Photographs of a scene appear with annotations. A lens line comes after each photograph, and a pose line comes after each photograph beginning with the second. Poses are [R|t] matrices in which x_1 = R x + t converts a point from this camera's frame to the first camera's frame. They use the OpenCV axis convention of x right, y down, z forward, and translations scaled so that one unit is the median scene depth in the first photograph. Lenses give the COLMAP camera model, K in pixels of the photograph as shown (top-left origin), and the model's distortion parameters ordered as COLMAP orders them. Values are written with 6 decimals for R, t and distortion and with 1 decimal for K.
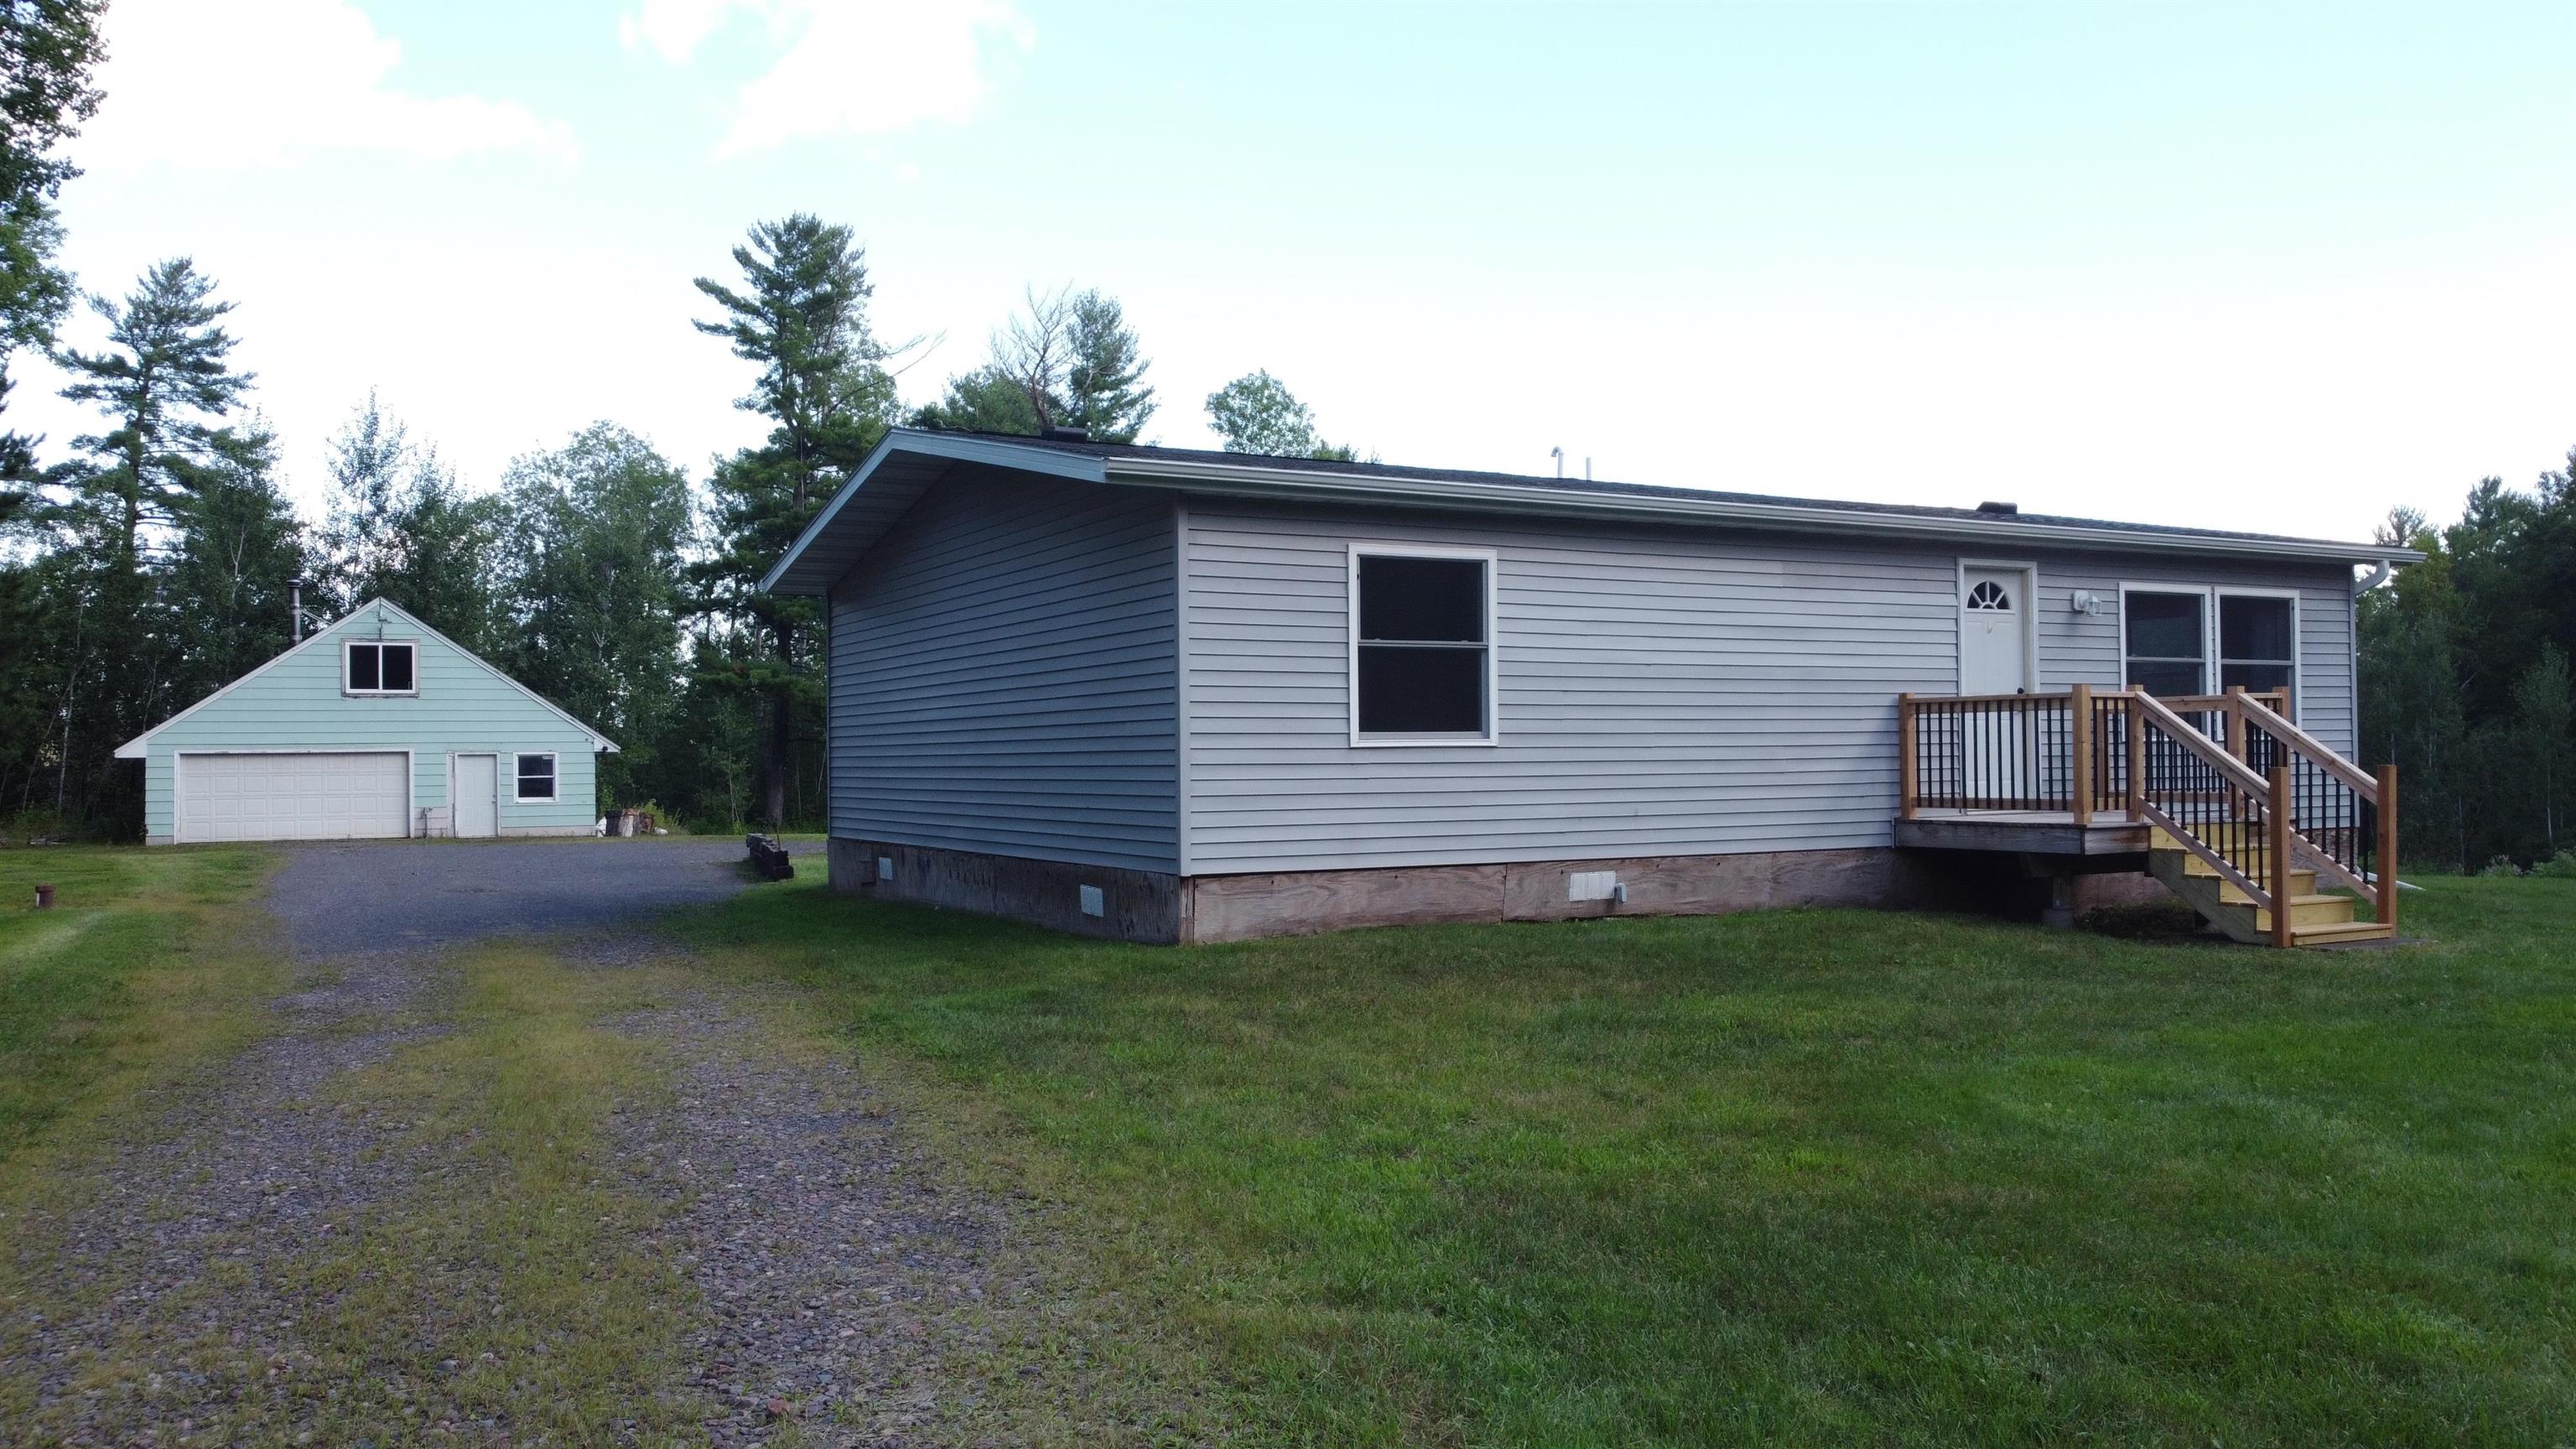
lens RADIAL K [[1955.3, 0, 1284.5], [0, 1955.3, 720.1], [0, 0, 1]] dist [0.014262, -0.017284]
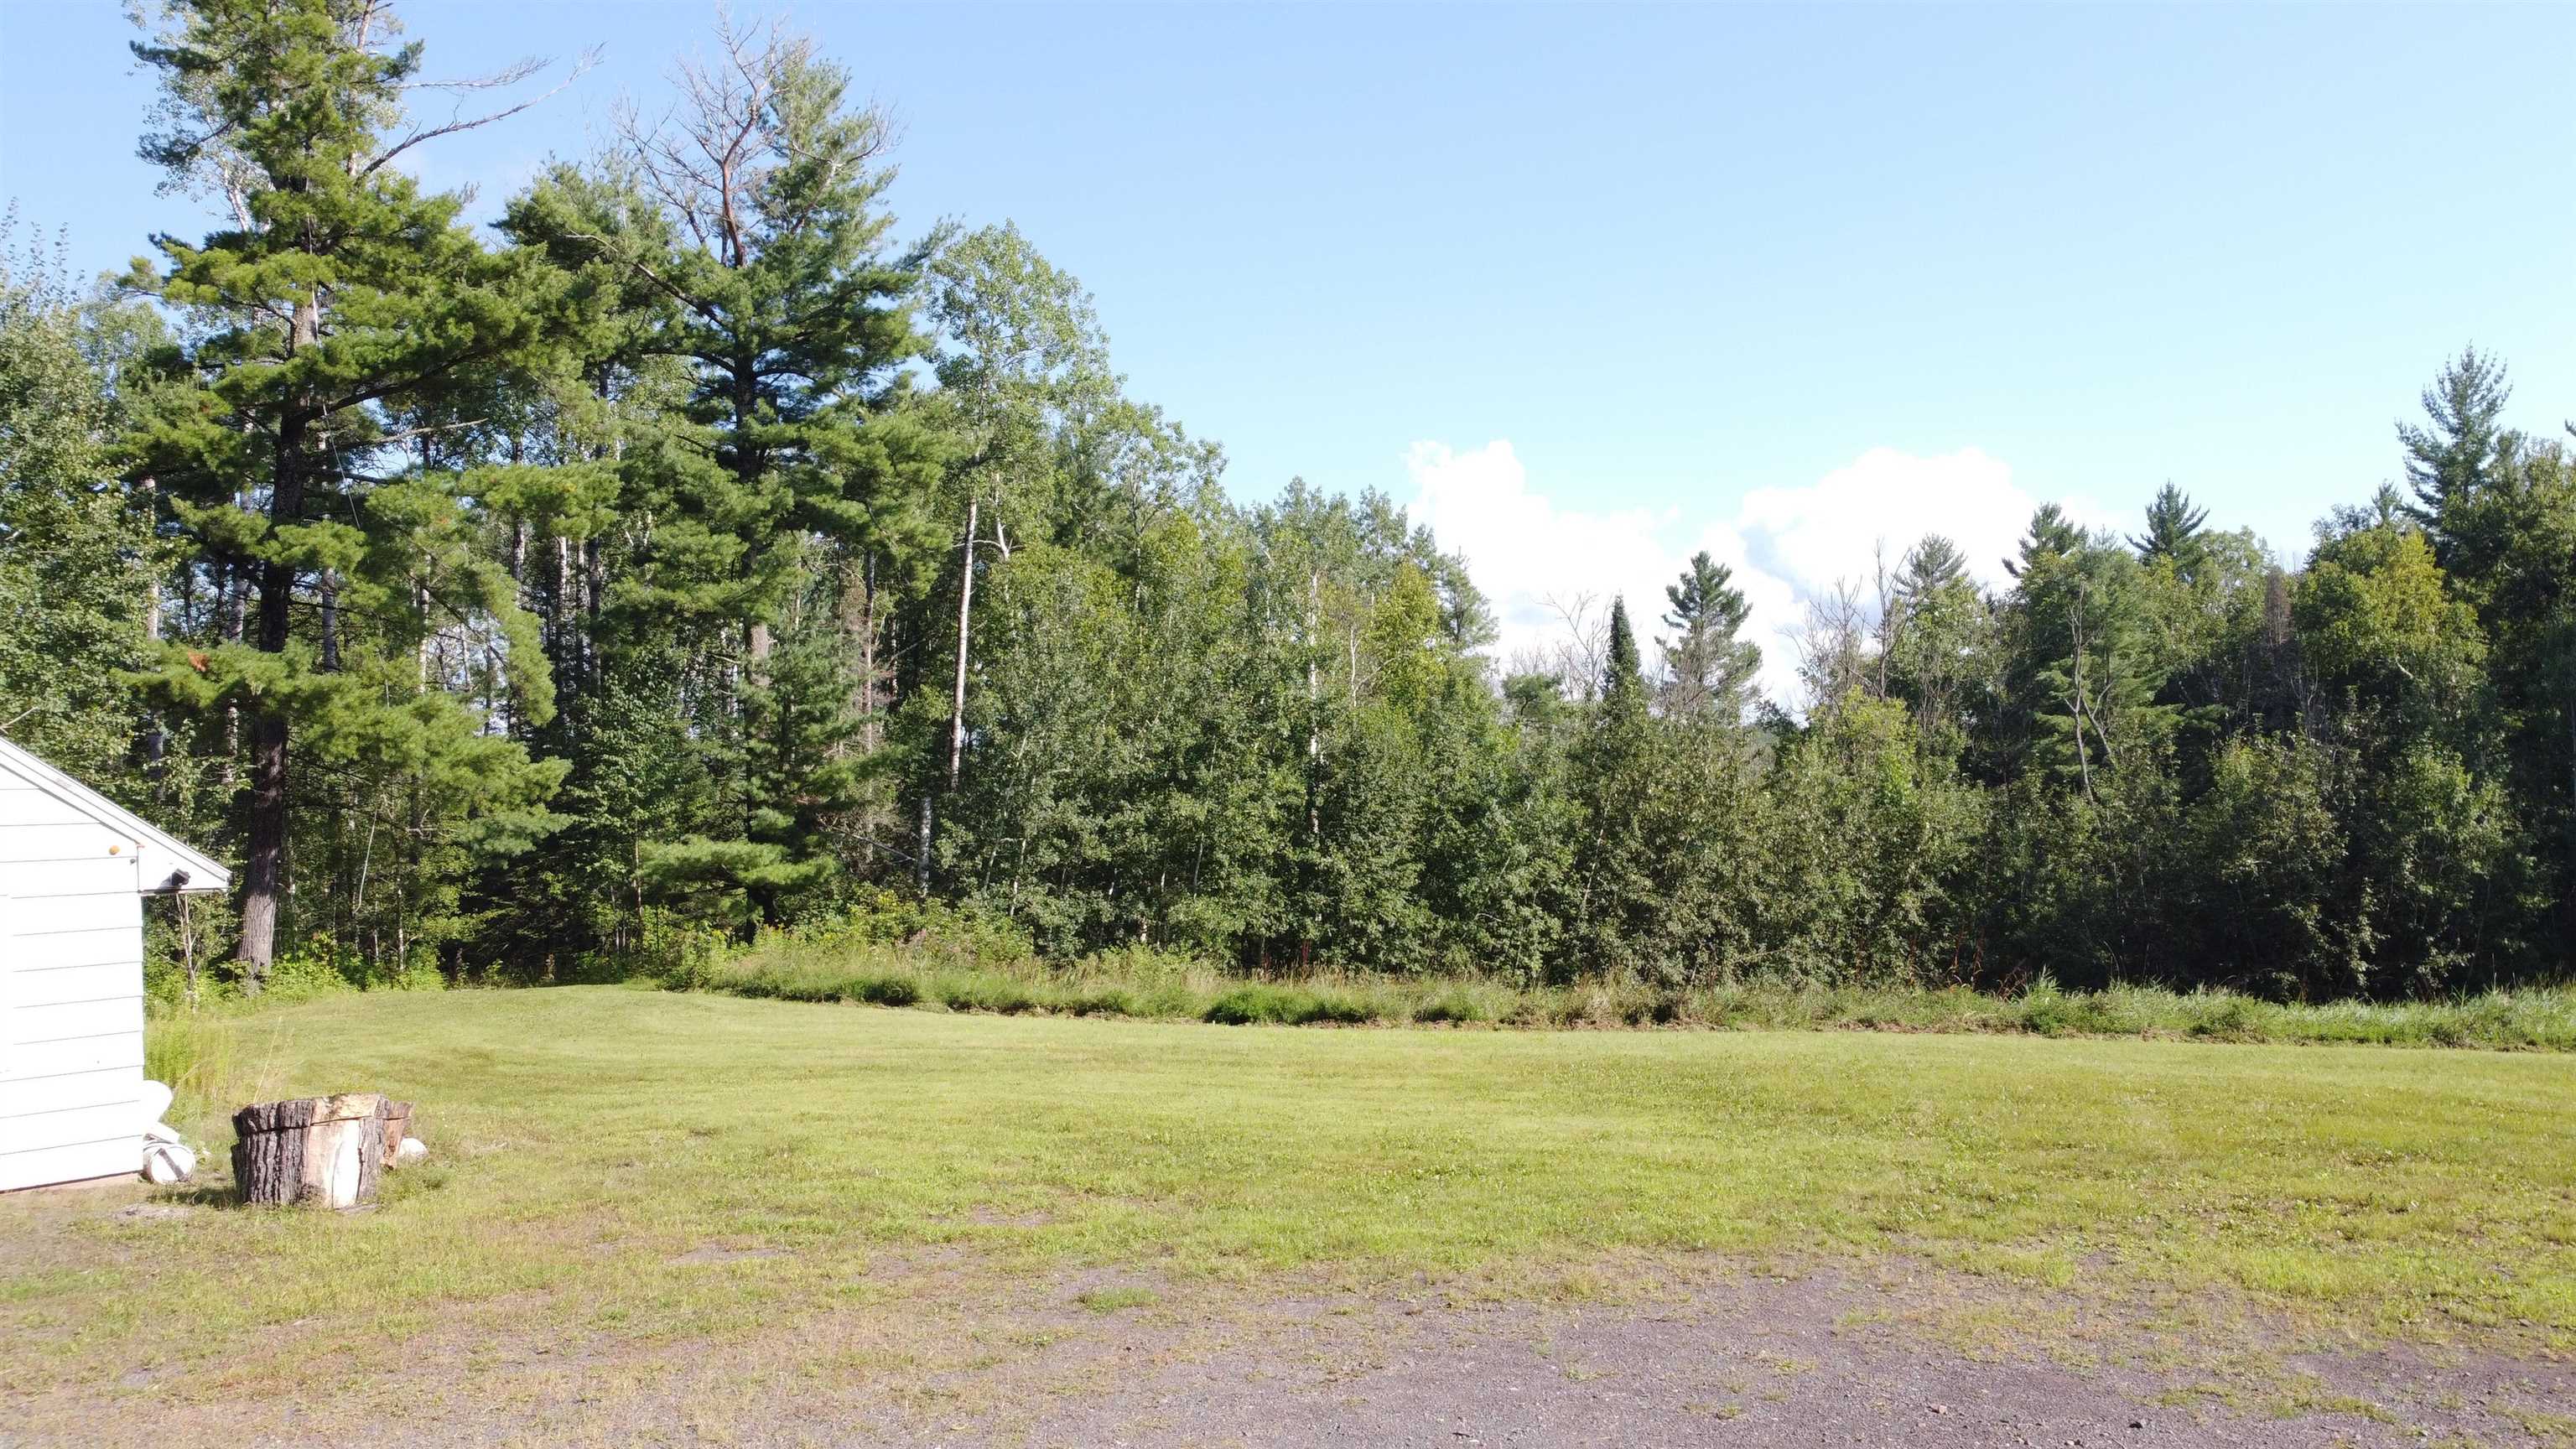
lens RADIAL K [[1948.4, 0, 1299.5], [0, 1948.4, 733.6], [0, 0, 1]] dist [0.006316, -0.008853]
pose [[0.928359, -0.004817, 0.371654, -0.302950], [0.007616, 0.999953, -0.006062, -0.004776], [-0.371607, 0.008458, 0.928352, 0.664482]]
